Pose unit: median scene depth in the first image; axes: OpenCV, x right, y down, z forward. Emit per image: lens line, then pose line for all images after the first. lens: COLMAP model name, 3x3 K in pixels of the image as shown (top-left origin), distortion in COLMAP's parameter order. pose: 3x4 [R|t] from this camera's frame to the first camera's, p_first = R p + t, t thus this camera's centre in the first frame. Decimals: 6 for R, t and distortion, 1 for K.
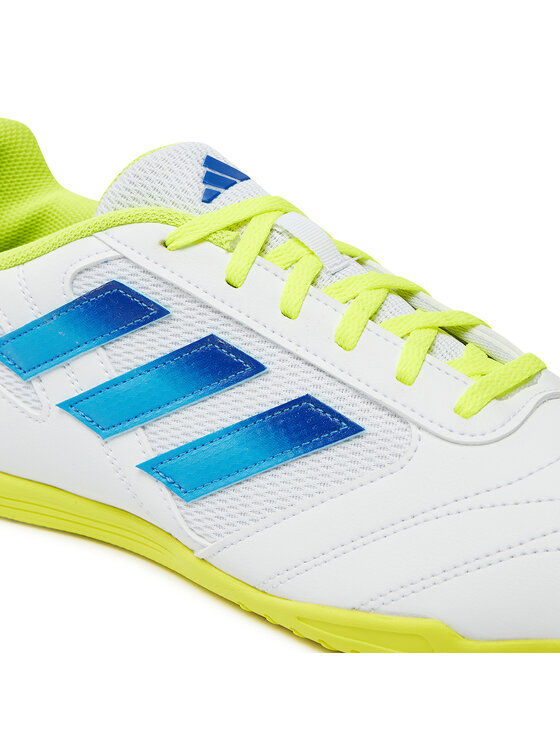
lens RADIAL K [[1096.8, 0, 279.3], [0, 1096.8, 375.5], [0, 0, 1]] dist [-0.041123, 0.000000]
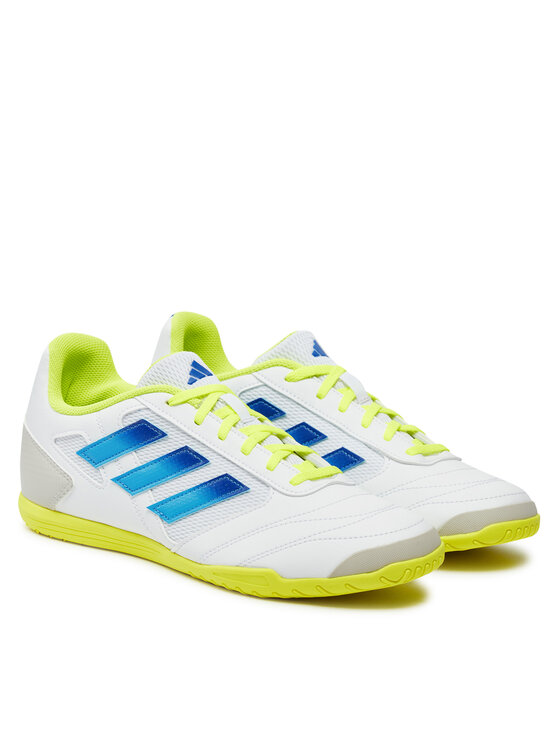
lens RADIAL K [[2192.1, 0, 280.1], [0, 2192.1, 372.4], [0, 0, 1]] dist [-0.760359, 0.000000]
pose [[0.993378, 0.047235, -0.104728, 0.548558], [-0.065715, 0.981338, -0.180715, 0.568573], [0.094238, 0.186401, 0.977944, -3.105166]]
